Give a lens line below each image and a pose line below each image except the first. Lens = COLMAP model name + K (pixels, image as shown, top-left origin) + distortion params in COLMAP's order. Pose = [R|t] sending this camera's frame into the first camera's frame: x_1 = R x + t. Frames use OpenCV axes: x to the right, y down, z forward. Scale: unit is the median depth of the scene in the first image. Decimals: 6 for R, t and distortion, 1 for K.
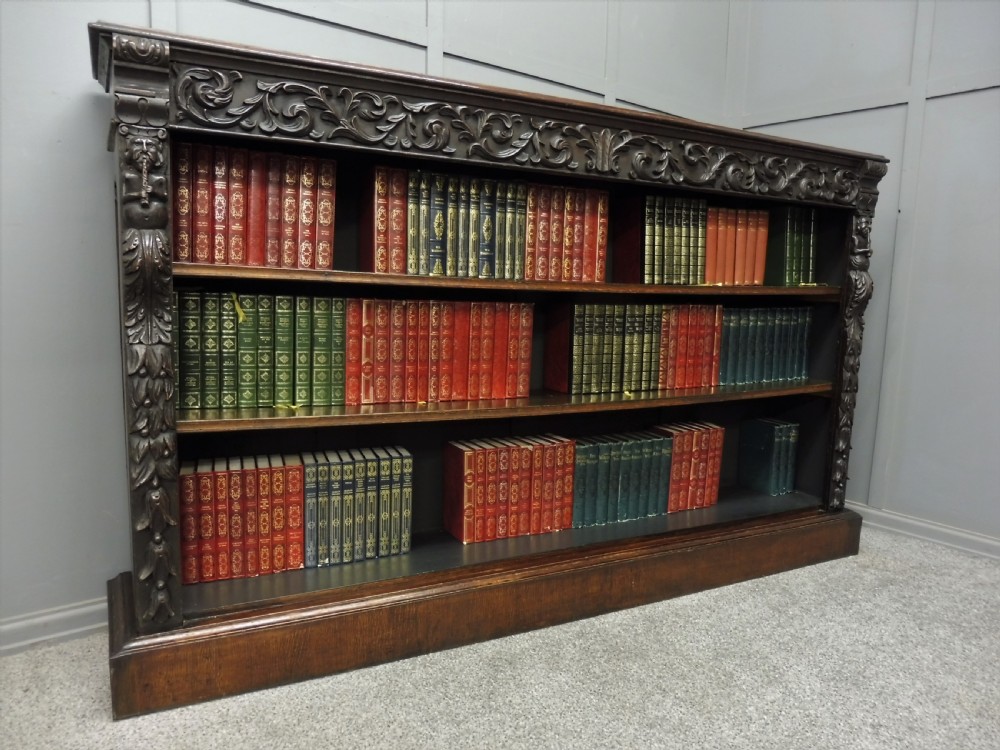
lens RADIAL K [[725.4, 0, 501.8], [0, 725.4, 379.7], [0, 0, 1]] dist [-0.037430, -0.001960]
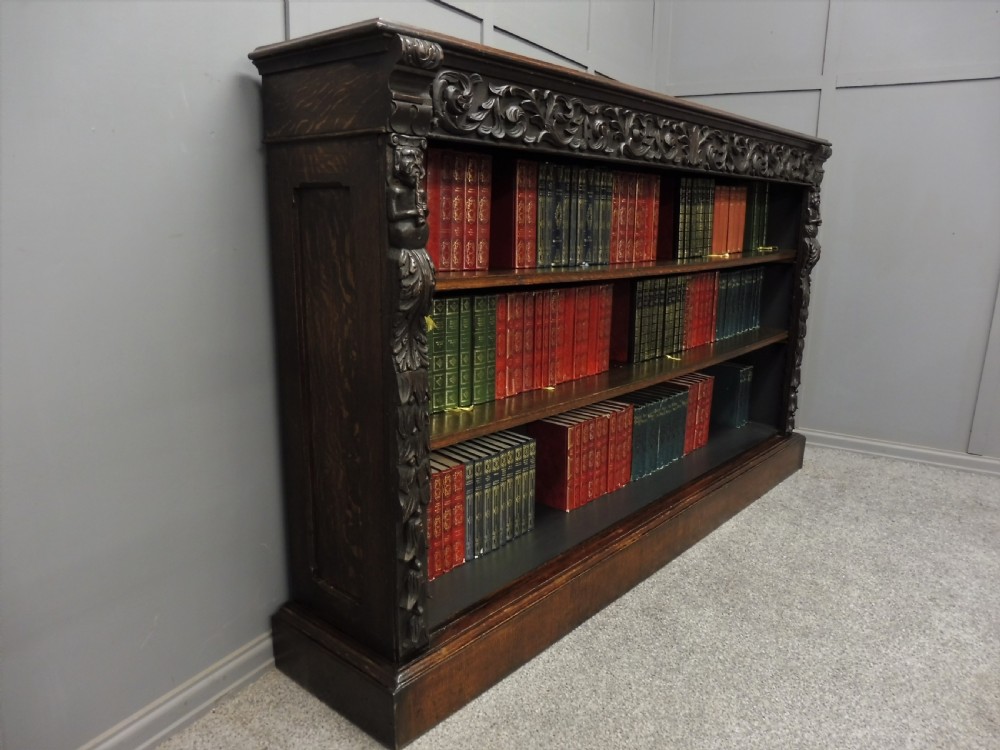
lens RADIAL K [[725.4, 0, 503.2], [0, 725.4, 377.8], [0, 0, 1]] dist [-0.037430, -0.001960]
pose [[0.932840, -0.092425, 0.348235, -0.549405], [0.056391, 0.992079, 0.112249, -0.107155], [-0.355851, -0.085073, 0.930662, 0.053691]]
